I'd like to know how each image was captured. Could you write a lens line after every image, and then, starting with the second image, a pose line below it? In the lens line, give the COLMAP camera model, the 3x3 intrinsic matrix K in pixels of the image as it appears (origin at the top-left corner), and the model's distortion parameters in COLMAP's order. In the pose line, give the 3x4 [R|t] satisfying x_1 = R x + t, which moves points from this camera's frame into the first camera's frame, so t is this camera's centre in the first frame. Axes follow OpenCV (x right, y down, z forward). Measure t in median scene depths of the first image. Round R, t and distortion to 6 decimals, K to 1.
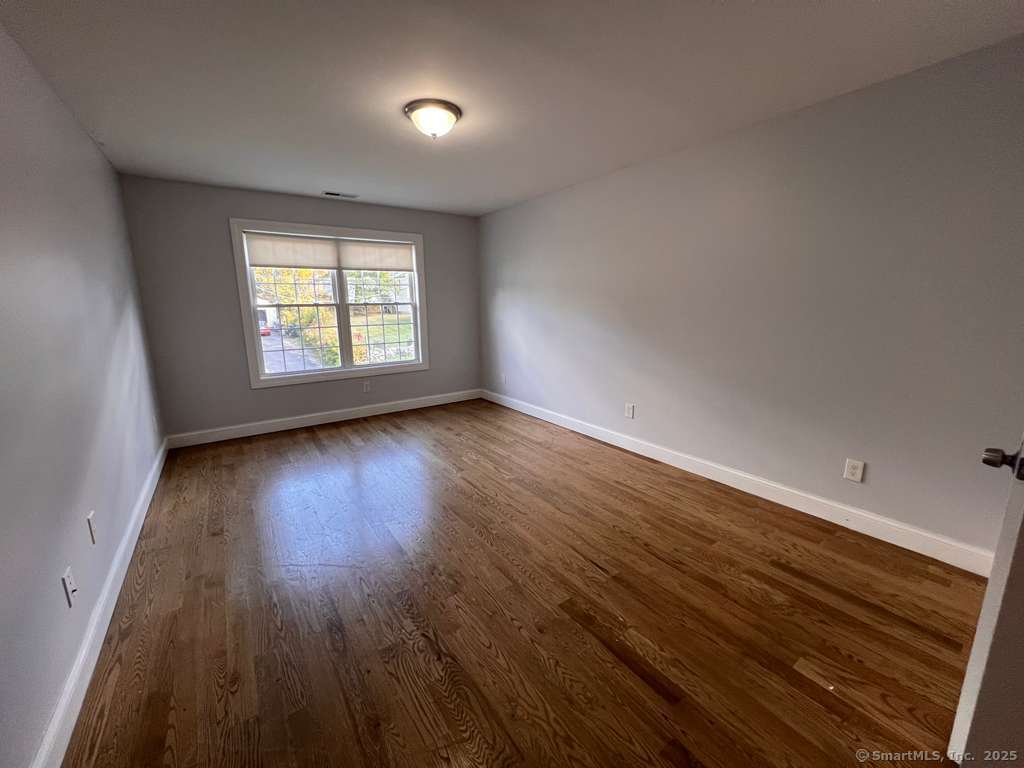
lens RADIAL K [[410.6, 0, 512.0], [0, 410.6, 384.0], [0, 0, 1]] dist [-0.002732, -0.000243]
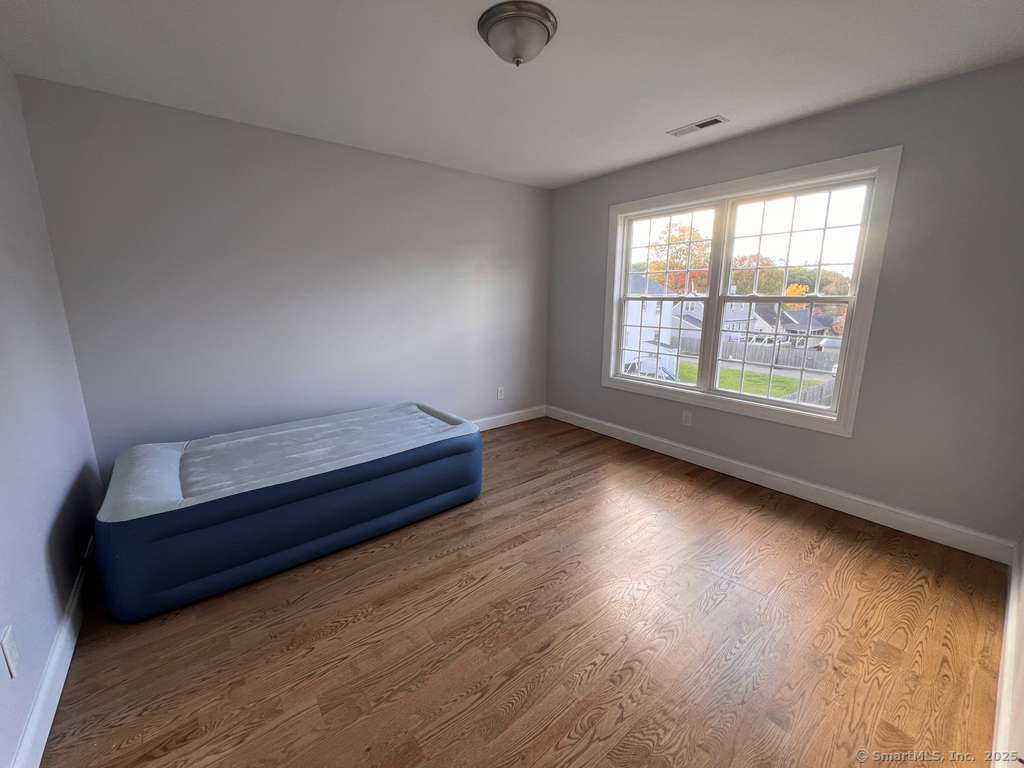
lens RADIAL K [[410.6, 0, 512.0], [0, 410.6, 384.0], [0, 0, 1]] dist [-0.002732, -0.000243]
pose [[0.058685, 0.212050, -0.975495, 0.248263], [-0.203486, 0.959204, 0.196268, -0.125018], [0.977317, 0.186982, 0.099440, 0.640347]]
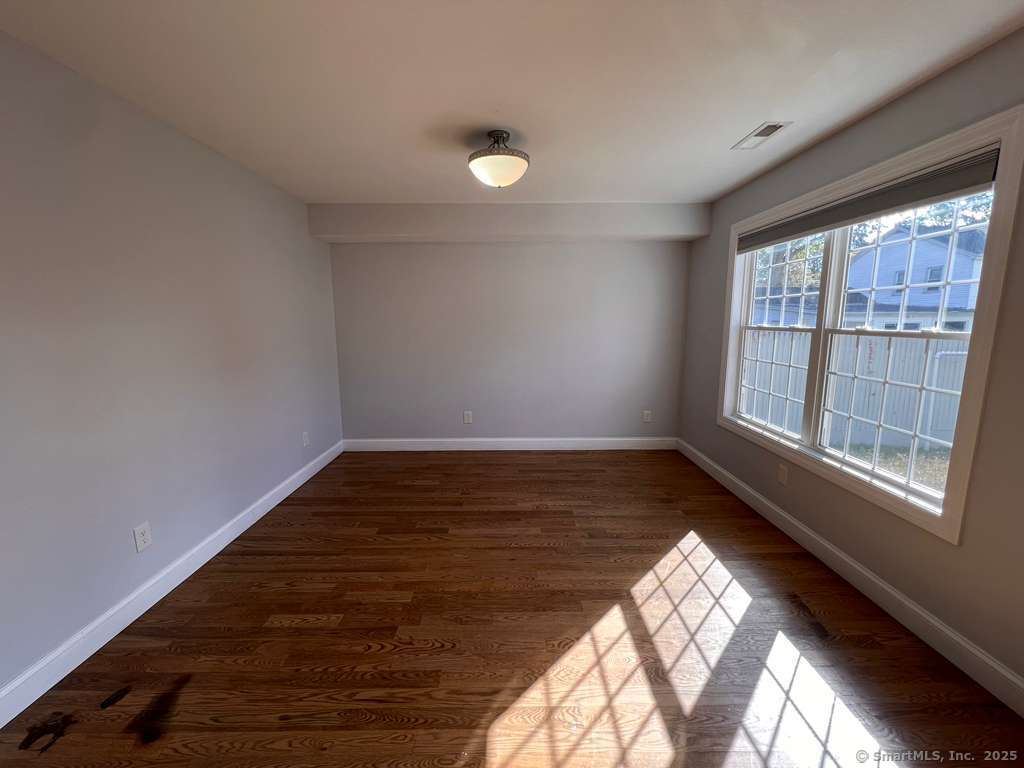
lens RADIAL K [[410.6, 0, 512.0], [0, 410.6, 384.0], [0, 0, 1]] dist [-0.002732, -0.000243]
pose [[-0.579859, 0.115973, -0.806421, 0.251600], [-0.190767, 0.942973, 0.272783, -0.196798], [0.792068, 0.312014, -0.524667, 0.984694]]
